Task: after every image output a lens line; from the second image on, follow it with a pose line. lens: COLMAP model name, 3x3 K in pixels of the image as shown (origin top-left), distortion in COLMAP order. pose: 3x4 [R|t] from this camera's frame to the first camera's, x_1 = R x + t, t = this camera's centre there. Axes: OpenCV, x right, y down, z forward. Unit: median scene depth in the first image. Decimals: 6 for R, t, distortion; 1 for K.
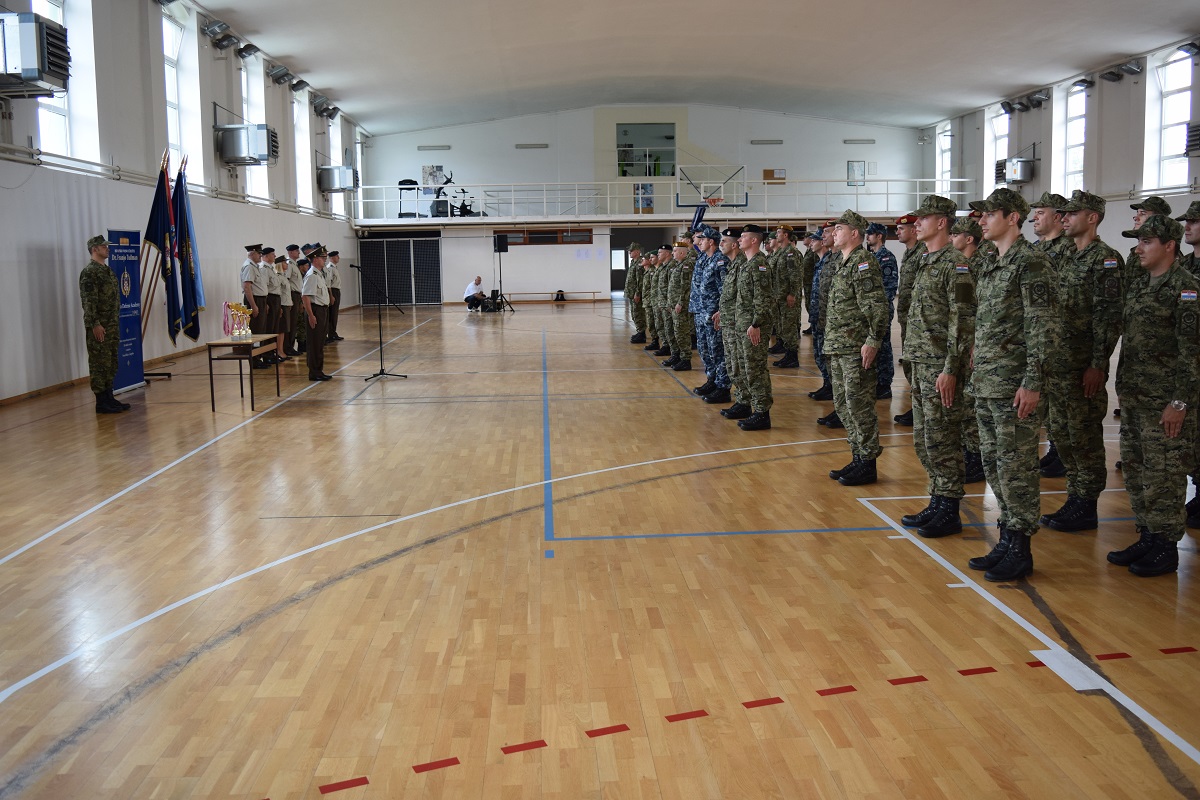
lens RADIAL K [[1078.1, 0, 600.0], [0, 1078.1, 400.0], [0, 0, 1]] dist [-0.065534, 0.003272]
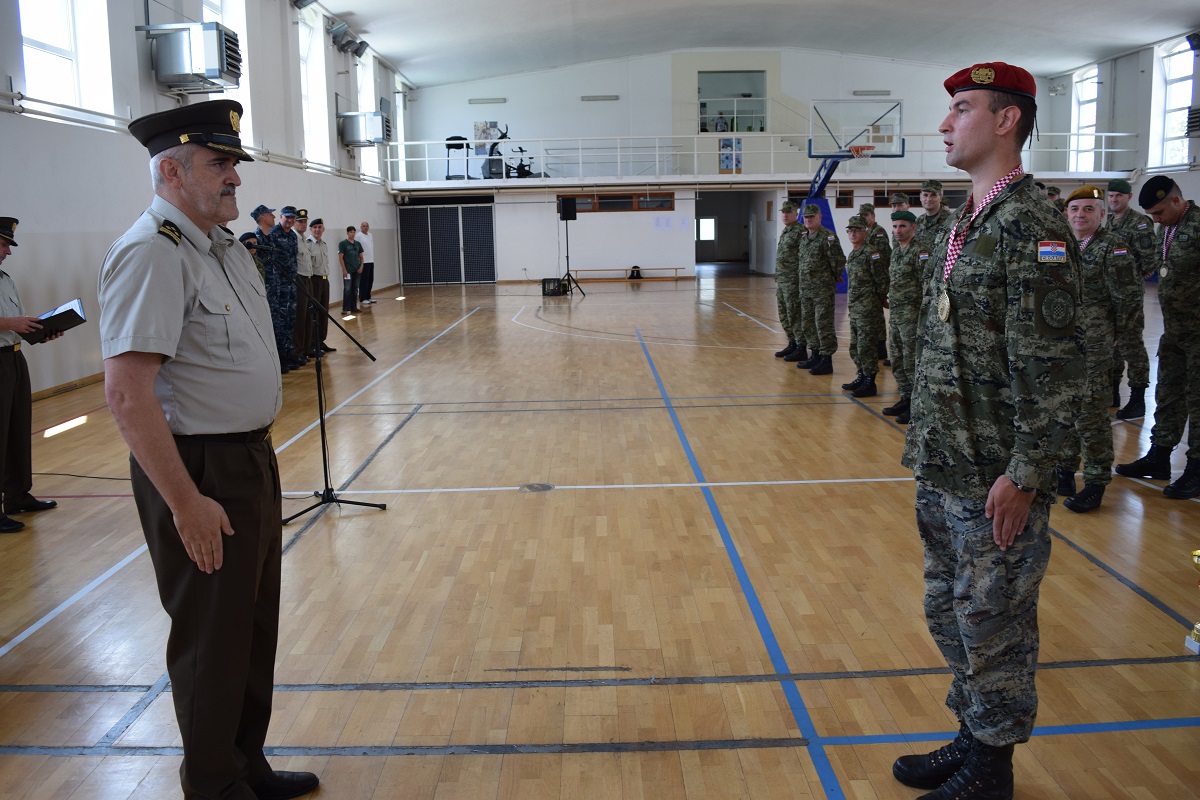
lens RADIAL K [[966.9, 0, 600.0], [0, 966.9, 400.0], [0, 0, 1]] dist [-0.078090, -0.003737]
pose [[0.998921, 0.004741, -0.046202, -0.029592], [-0.002608, 0.998933, 0.046111, -0.032032], [0.046371, -0.045941, 0.997867, 0.241951]]
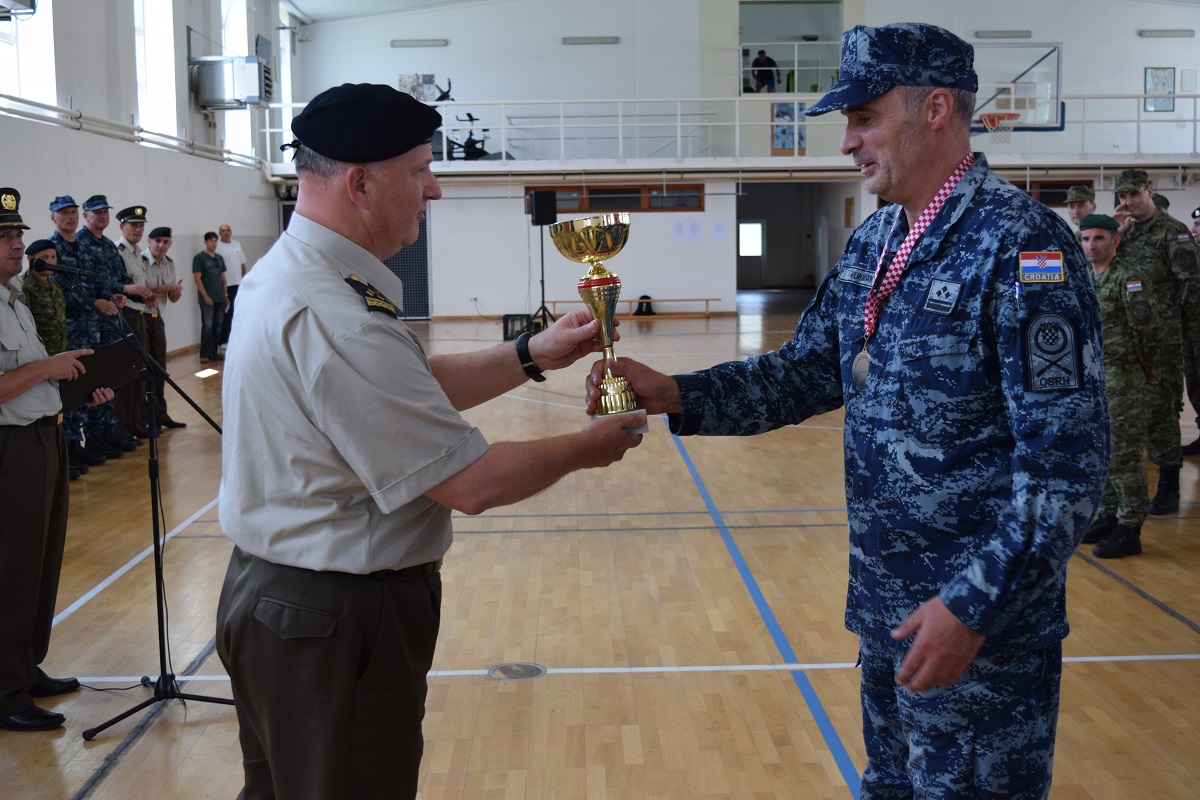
lens RADIAL K [[1463.9, 0, 600.0], [0, 1463.9, 400.0], [0, 0, 1]] dist [-0.035915, -0.017046]
pose [[0.999399, 0.007318, -0.033891, -0.034368], [-0.007962, 0.999789, -0.018920, -0.034301], [0.033745, 0.019178, 0.999246, 0.255268]]
